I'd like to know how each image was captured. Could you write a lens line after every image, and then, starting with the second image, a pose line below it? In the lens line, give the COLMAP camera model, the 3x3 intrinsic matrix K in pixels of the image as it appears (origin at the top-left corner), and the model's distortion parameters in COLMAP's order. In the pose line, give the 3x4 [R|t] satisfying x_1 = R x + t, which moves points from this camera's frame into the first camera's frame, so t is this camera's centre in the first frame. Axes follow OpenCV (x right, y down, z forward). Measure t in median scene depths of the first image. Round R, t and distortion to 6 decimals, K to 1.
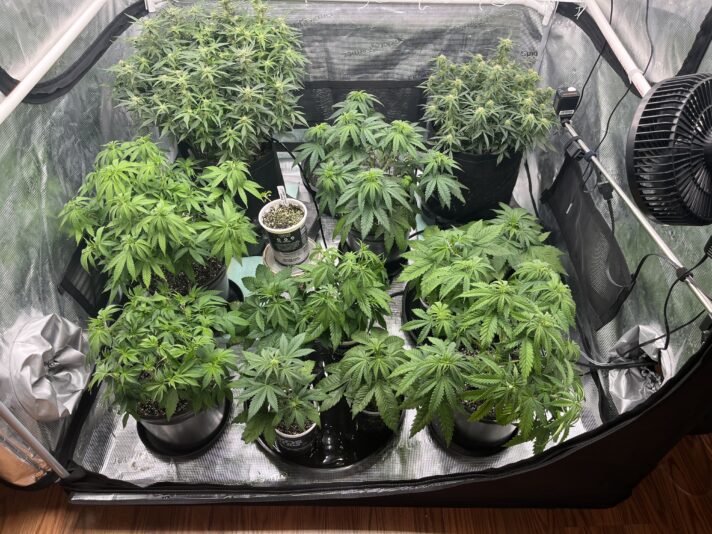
lens RADIAL K [[534.7, 0, 356.0], [0, 534.7, 267.0], [0, 0, 1]] dist [-0.000652, -0.009166]
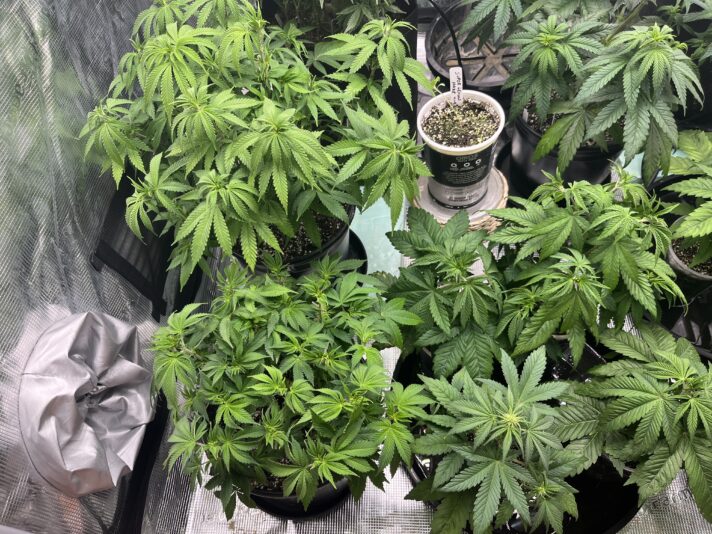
lens RADIAL K [[543.9, 0, 348.6], [0, 543.9, 261.7], [0, 0, 1]] dist [0.043678, -0.086610]
pose [[0.996618, -0.010783, -0.081460, -0.228669], [0.023770, 0.986801, 0.160186, -0.049815], [0.078657, -0.161581, 0.983720, 0.433725]]
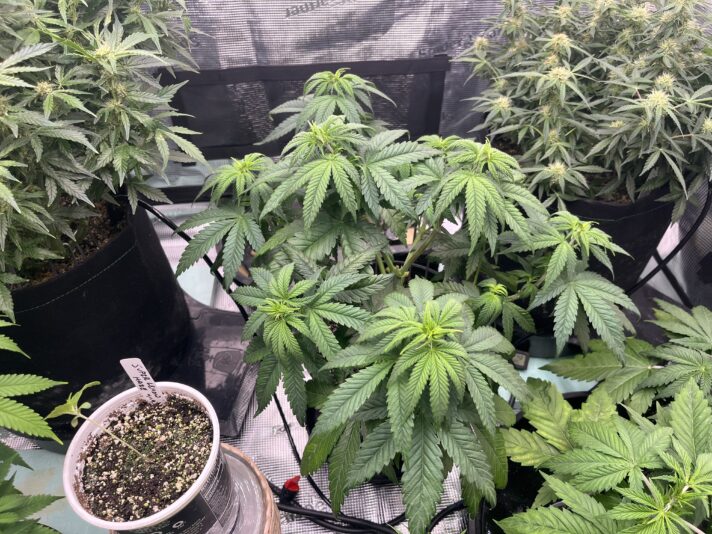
lens RADIAL K [[548.5, 0, 364.0], [0, 548.5, 259.7], [0, 0, 1]] dist [0.003689, -0.001745]
pose [[0.990050, -0.082589, 0.113932, -0.038637], [0.087227, 0.995526, -0.036333, -0.204070], [-0.110421, 0.045909, 0.992824, 0.714181]]
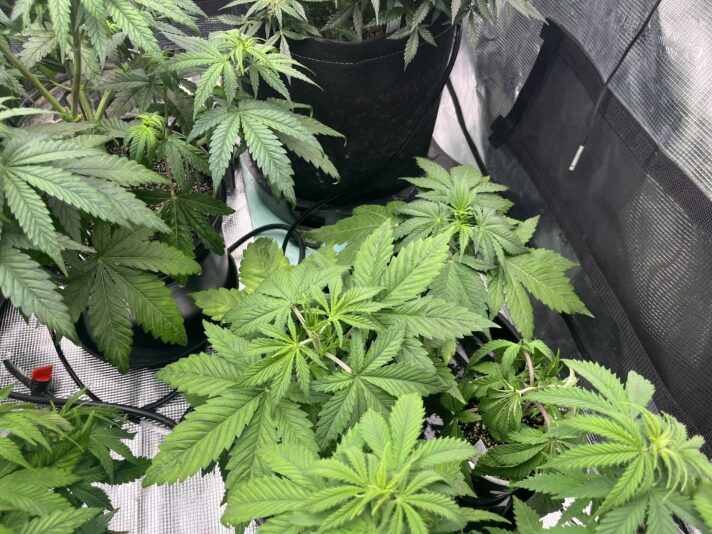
lens RADIAL K [[548.5, 0, 364.0], [0, 548.5, 259.7], [0, 0, 1]] dist [0.003689, -0.001745]
pose [[0.967257, -0.144370, 0.208739, 0.156856], [0.123320, 0.986181, 0.110630, -0.119506], [-0.221826, -0.081266, 0.971694, 0.729450]]
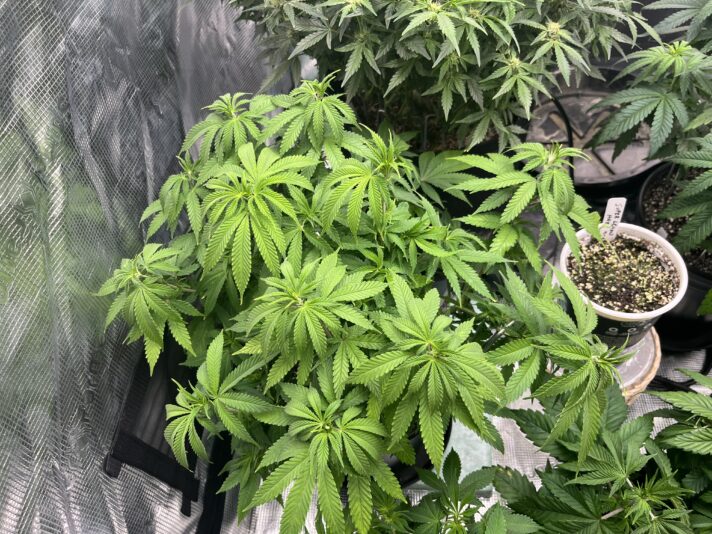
lens RADIAL K [[556.3, 0, 357.9], [0, 556.3, 264.5], [0, 0, 1]] dist [0.006630, -0.002866]
pose [[0.997815, 0.006818, -0.065713, -0.340843], [-0.000552, 0.995486, 0.094907, -0.154435], [0.066064, -0.094664, 0.993315, 0.609061]]
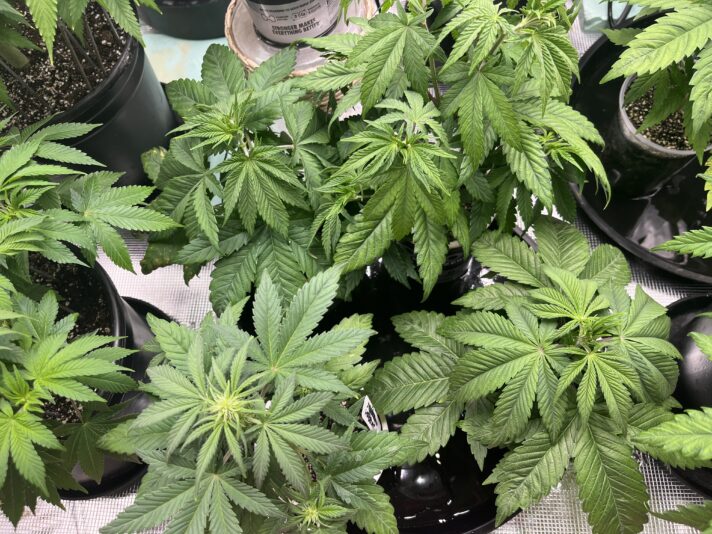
lens RADIAL K [[556.3, 0, 357.9], [0, 556.3, 264.5], [0, 0, 1]] dist [0.006630, -0.002866]
pose [[0.997186, -0.011748, -0.074040, -0.057480], [0.035452, 0.944127, 0.327670, 0.018939], [0.066054, -0.329373, 0.941887, 0.663285]]
